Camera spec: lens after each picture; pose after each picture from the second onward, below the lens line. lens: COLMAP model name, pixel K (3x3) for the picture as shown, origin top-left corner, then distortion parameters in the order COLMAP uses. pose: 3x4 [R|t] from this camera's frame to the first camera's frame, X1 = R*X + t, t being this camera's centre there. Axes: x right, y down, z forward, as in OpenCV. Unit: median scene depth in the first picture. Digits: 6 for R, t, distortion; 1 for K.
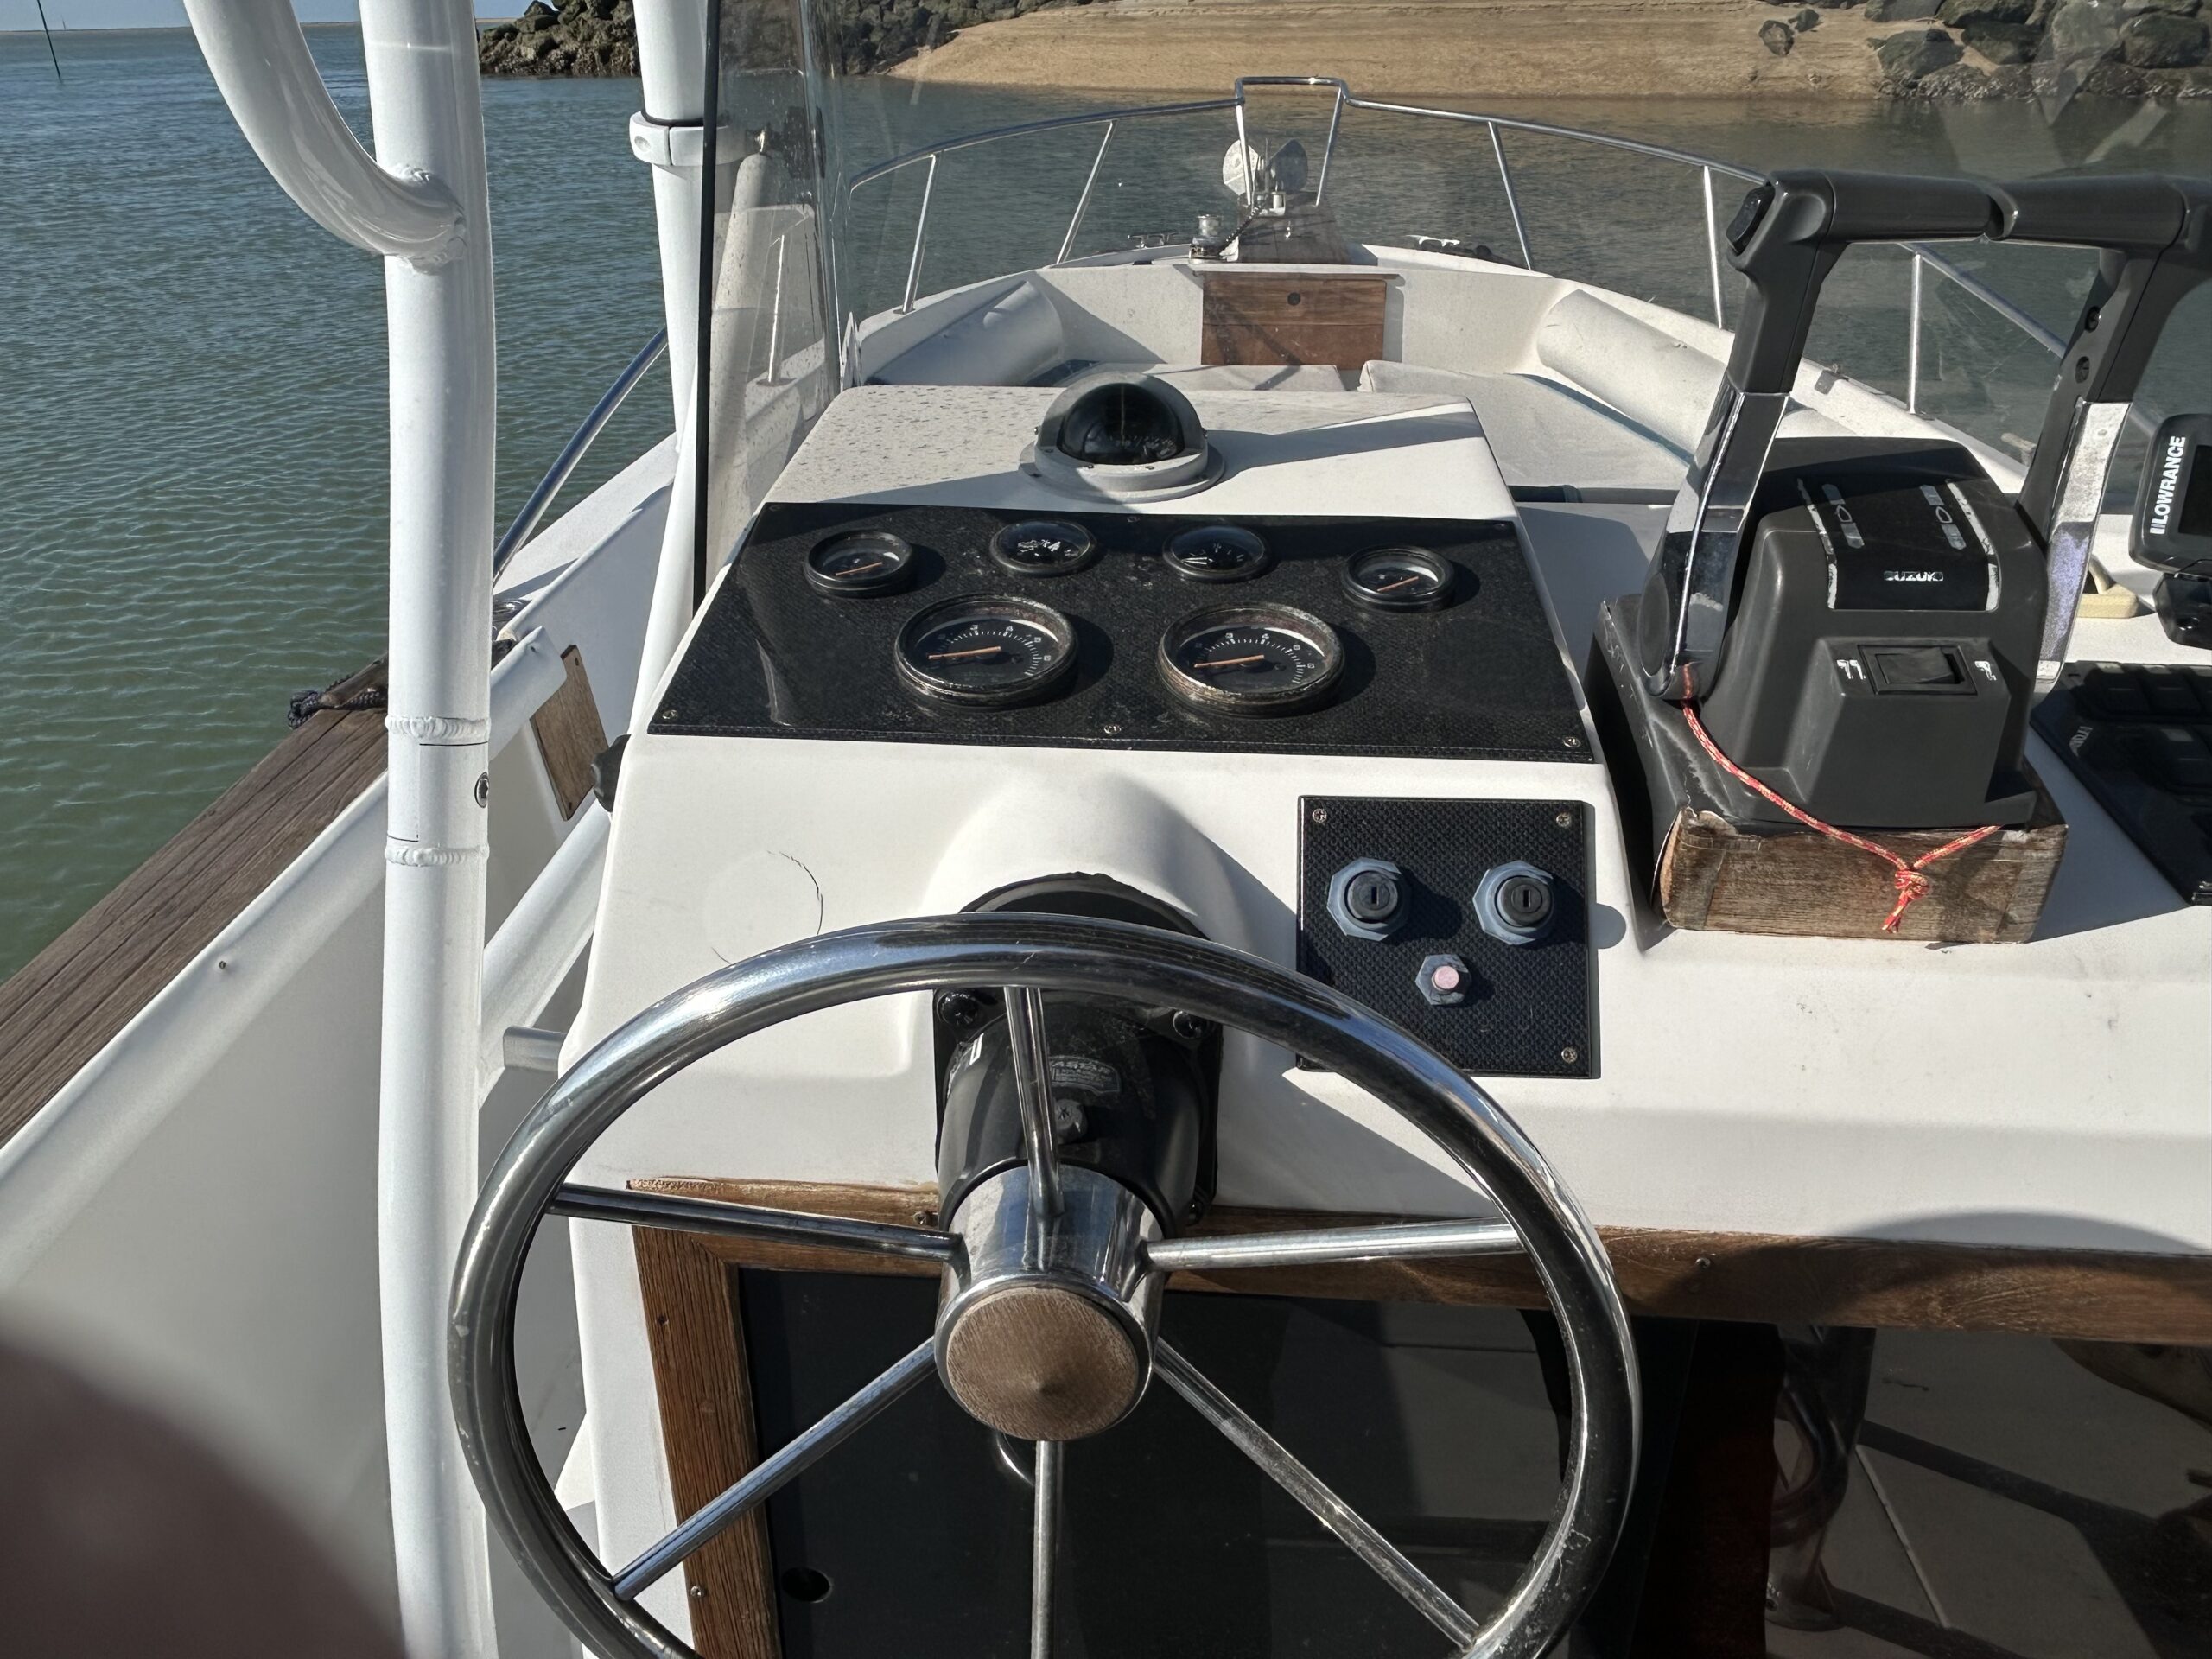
lens RADIAL K [[1610.8, 0, 1106.0], [0, 1610.8, 829.5], [0, 0, 1]] dist [0.007495, -0.001046]
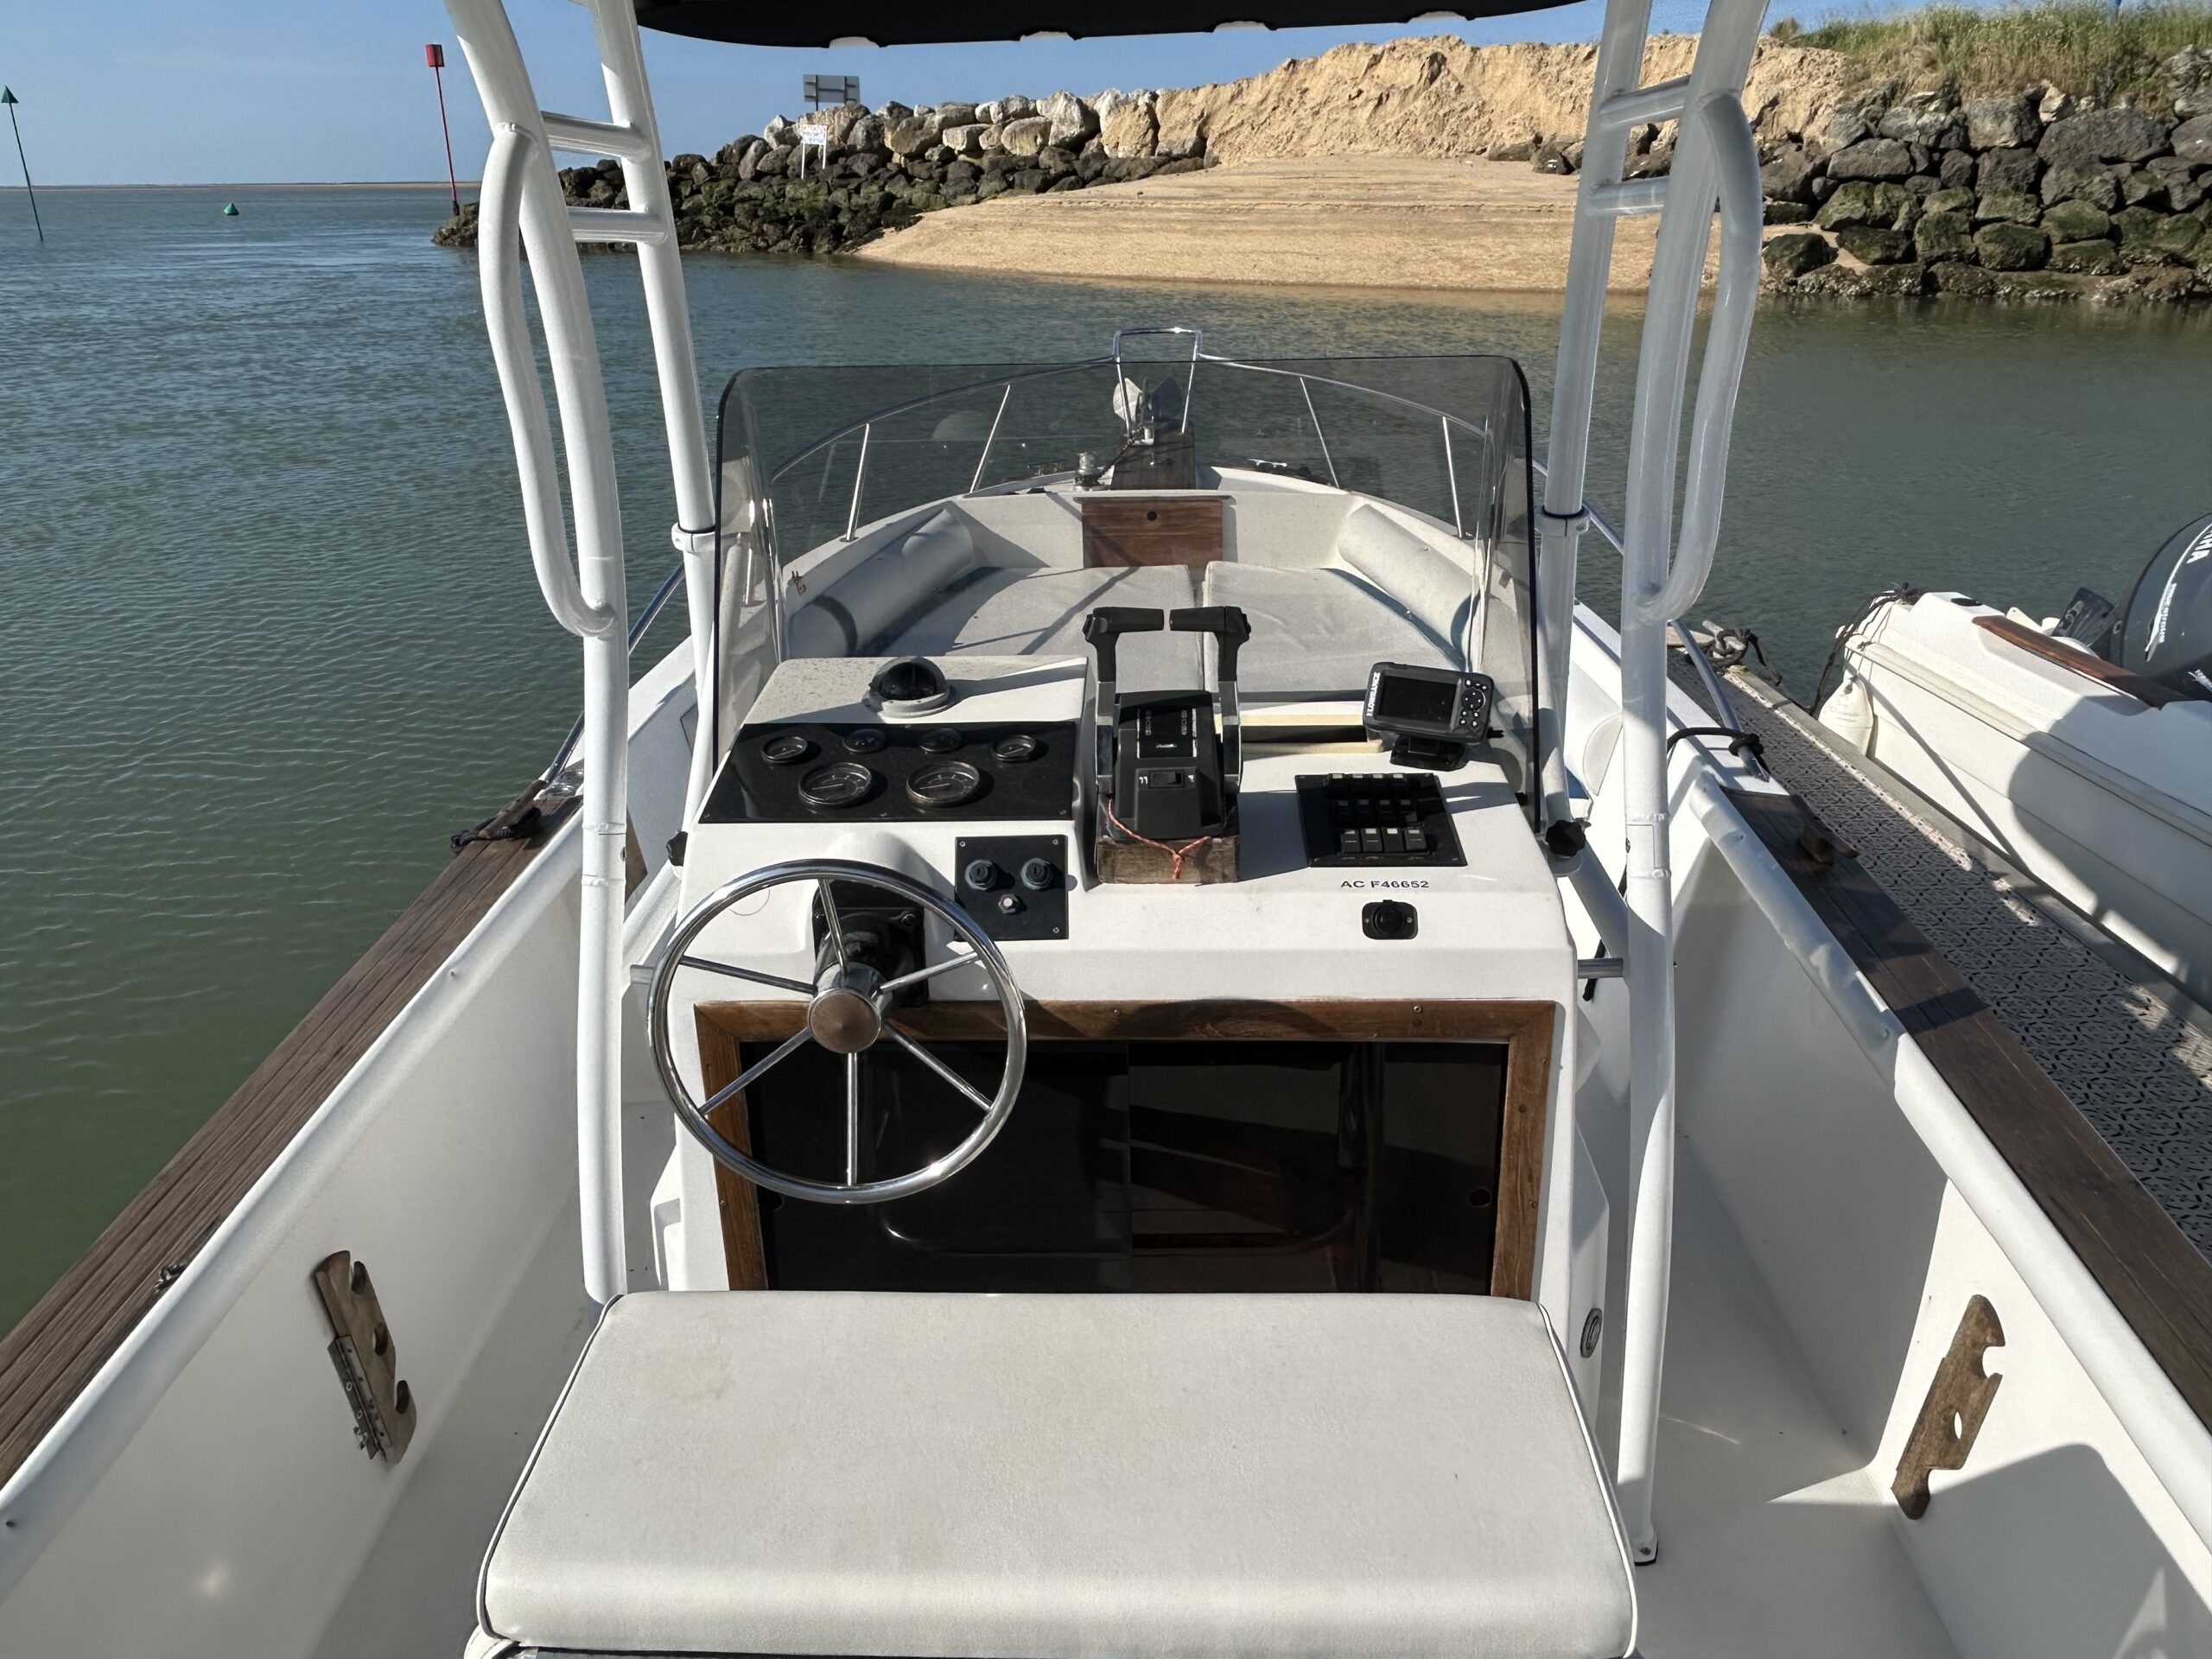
lens RADIAL K [[1610.8, 0, 1106.0], [0, 1610.8, 829.5], [0, 0, 1]] dist [0.007495, -0.001046]
pose [[0.999307, -0.035717, 0.010513, 0.285092], [0.036512, 0.995359, -0.089040, 0.174207], [-0.007284, 0.089362, 0.995973, -1.324442]]
